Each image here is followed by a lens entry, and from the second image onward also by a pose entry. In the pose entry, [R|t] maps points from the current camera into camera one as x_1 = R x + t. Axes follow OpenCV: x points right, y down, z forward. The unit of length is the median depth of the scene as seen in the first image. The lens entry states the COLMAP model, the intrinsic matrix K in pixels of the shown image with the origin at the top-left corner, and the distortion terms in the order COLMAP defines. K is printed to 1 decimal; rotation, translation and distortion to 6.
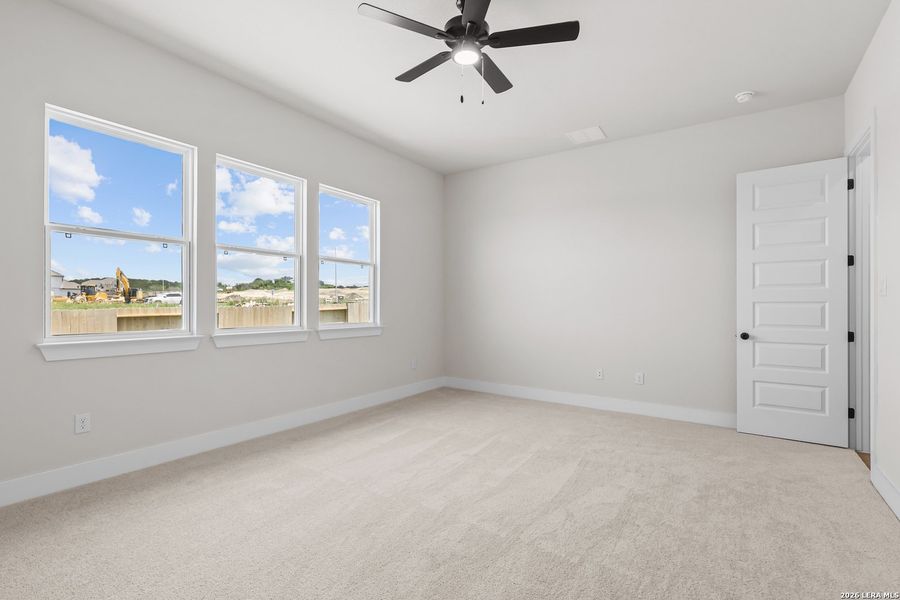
lens RADIAL K [[413.6, 0, 458.9], [0, 413.6, 297.6], [0, 0, 1]] dist [-0.007404, 0.002366]
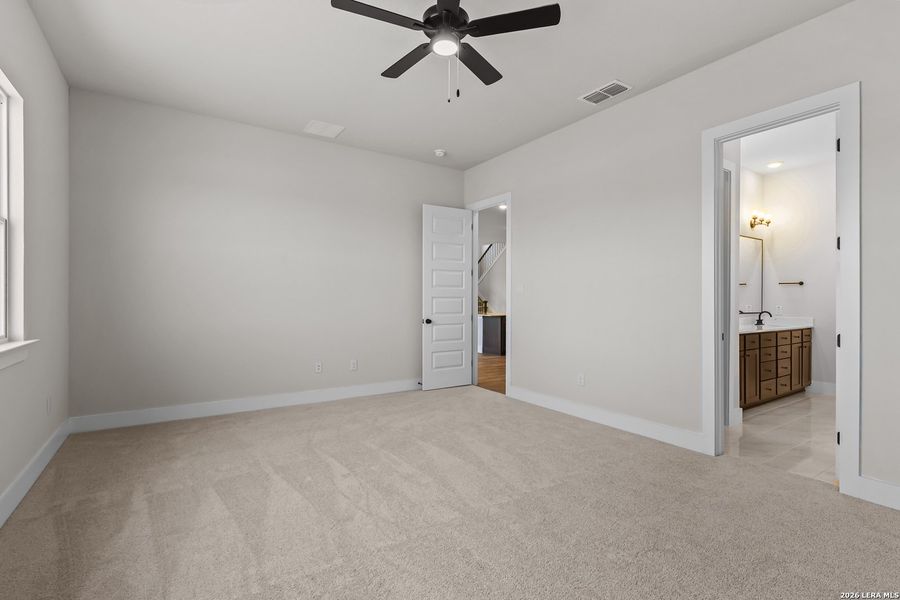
lens RADIAL K [[413.6, 0, 441.8], [0, 413.6, 290.8], [0, 0, 1]] dist [-0.007404, 0.002366]
pose [[0.396956, 0.013467, 0.917739, -0.596861], [-0.016646, 0.999834, -0.007472, -0.000047], [-0.917687, -0.012311, 0.397114, 0.413070]]
